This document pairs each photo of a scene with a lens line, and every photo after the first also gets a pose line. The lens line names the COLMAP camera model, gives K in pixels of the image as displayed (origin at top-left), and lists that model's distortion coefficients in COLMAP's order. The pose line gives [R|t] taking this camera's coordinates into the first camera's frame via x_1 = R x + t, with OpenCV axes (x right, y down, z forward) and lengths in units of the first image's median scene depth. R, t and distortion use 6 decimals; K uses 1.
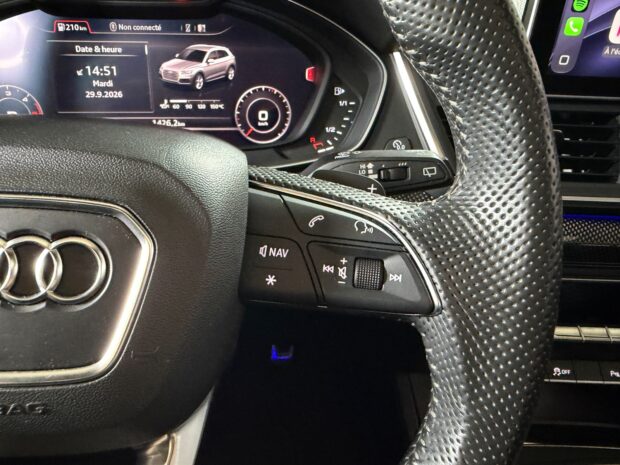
lens RADIAL K [[435.8, 0, 275.3], [0, 435.8, 225.3], [0, 0, 1]] dist [0.043397, -0.059914]
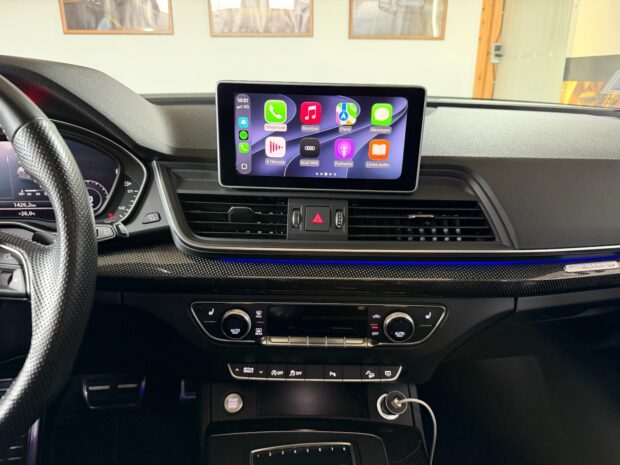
lens RADIAL K [[435.8, 0, 312.3], [0, 435.8, 235.5], [0, 0, 1]] dist [0.043397, -0.059914]
pose [[0.999857, -0.013265, 0.010467, 0.775162], [0.014607, 0.989947, -0.140685, 0.103285], [-0.008496, 0.140817, 0.989999, -0.517443]]
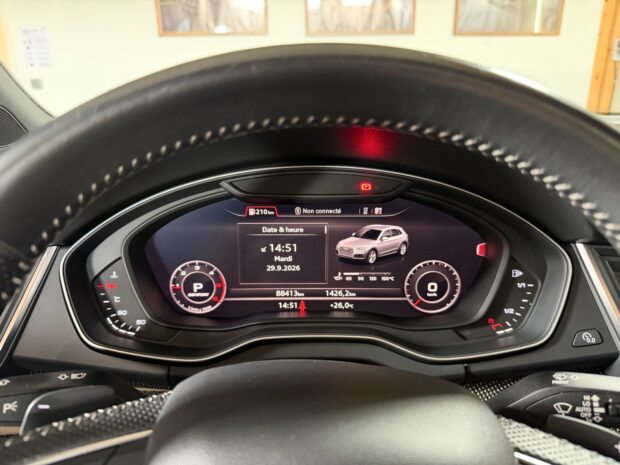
lens RADIAL K [[435.8, 0, 318.2], [0, 435.8, 229.0], [0, 0, 1]] dist [0.043397, -0.059914]
pose [[0.996530, 0.009452, -0.082693, -0.226985], [-0.021635, 0.988795, -0.147702, -0.246319], [0.080370, 0.148979, 0.985569, -0.052808]]
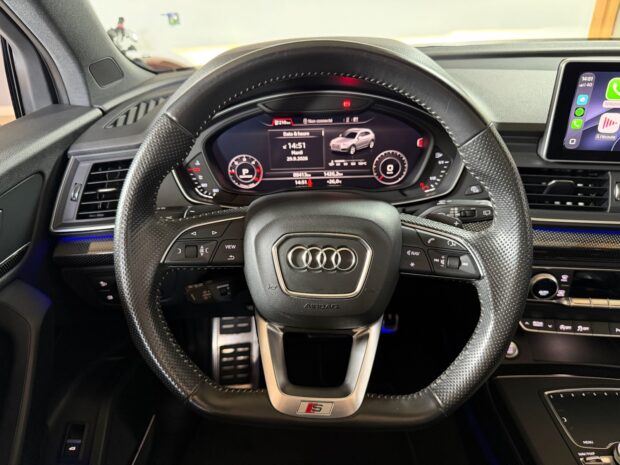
lens RADIAL K [[435.8, 0, 315.2], [0, 435.8, 230.0], [0, 0, 1]] dist [0.043397, -0.059914]
pose [[0.994006, 0.001202, -0.109321, -0.138095], [0.001510, 0.999693, 0.024717, -0.063131], [0.109318, -0.024734, 0.993699, -0.721714]]
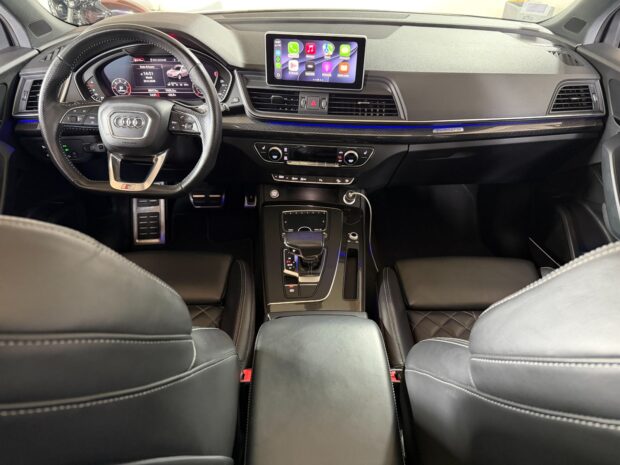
lens RADIAL K [[435.8, 0, 313.9], [0, 435.8, 236.8], [0, 0, 1]] dist [0.043397, -0.059914]
pose [[0.995965, 0.036060, -0.082183, 1.088259], [-0.022341, 0.986519, 0.162115, 0.263230], [0.086921, -0.159624, 0.983344, -2.179051]]
